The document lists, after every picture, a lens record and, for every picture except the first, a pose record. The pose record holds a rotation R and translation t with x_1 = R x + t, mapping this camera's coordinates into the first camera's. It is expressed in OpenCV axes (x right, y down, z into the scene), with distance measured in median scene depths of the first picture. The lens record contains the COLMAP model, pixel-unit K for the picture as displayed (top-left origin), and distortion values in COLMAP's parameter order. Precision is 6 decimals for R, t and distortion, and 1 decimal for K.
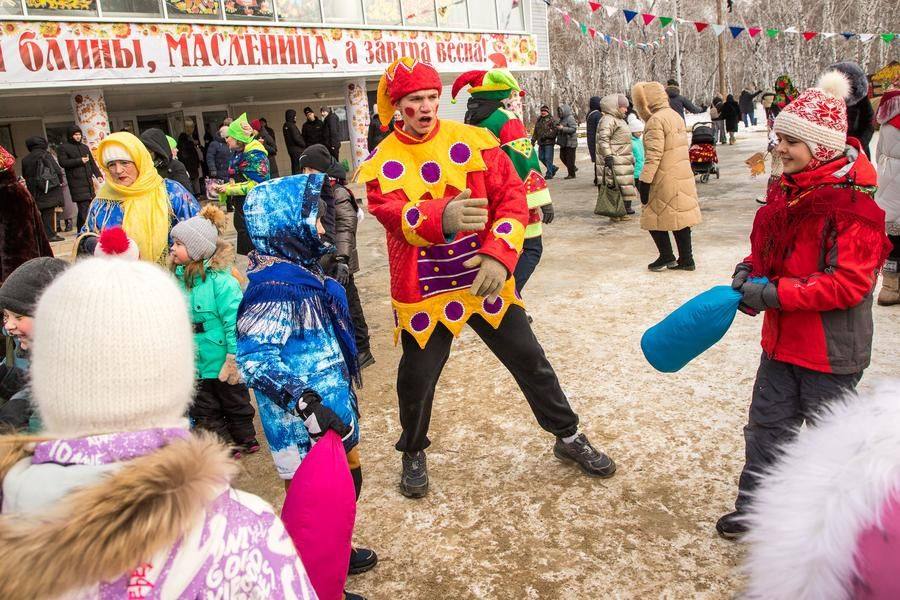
lens RADIAL K [[722.6, 0, 450.3], [0, 722.6, 258.4], [0, 0, 1]] dist [-0.086575, 0.055501]
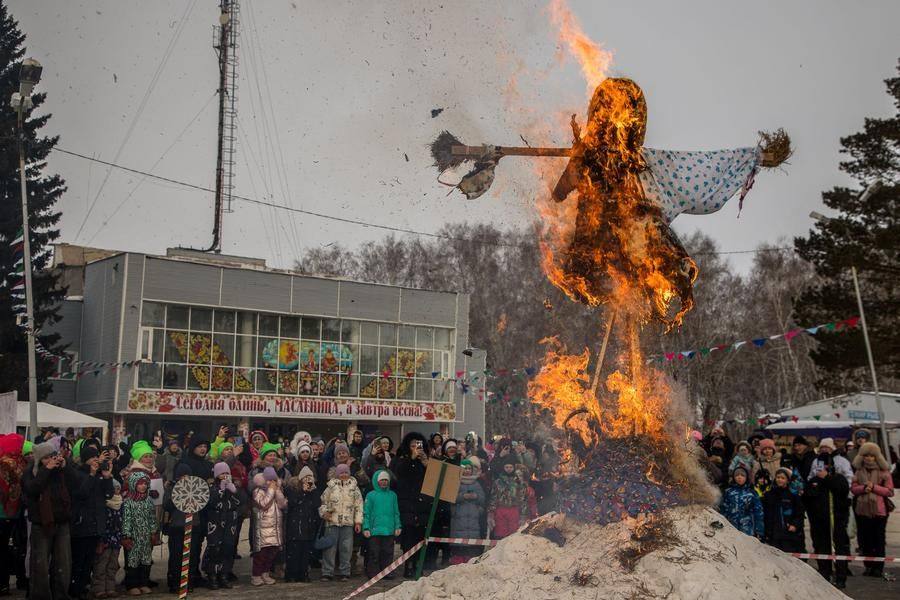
lens RADIAL K [[1042.6, 0, 454.4], [0, 1042.6, 330.3], [0, 0, 1]] dist [0.118440, 0.013773]
pose [[0.979303, 0.103180, -0.174128, 0.789069], [-0.147423, 0.953090, -0.264360, 0.329004], [0.138683, 0.284558, 0.948574, -2.335958]]
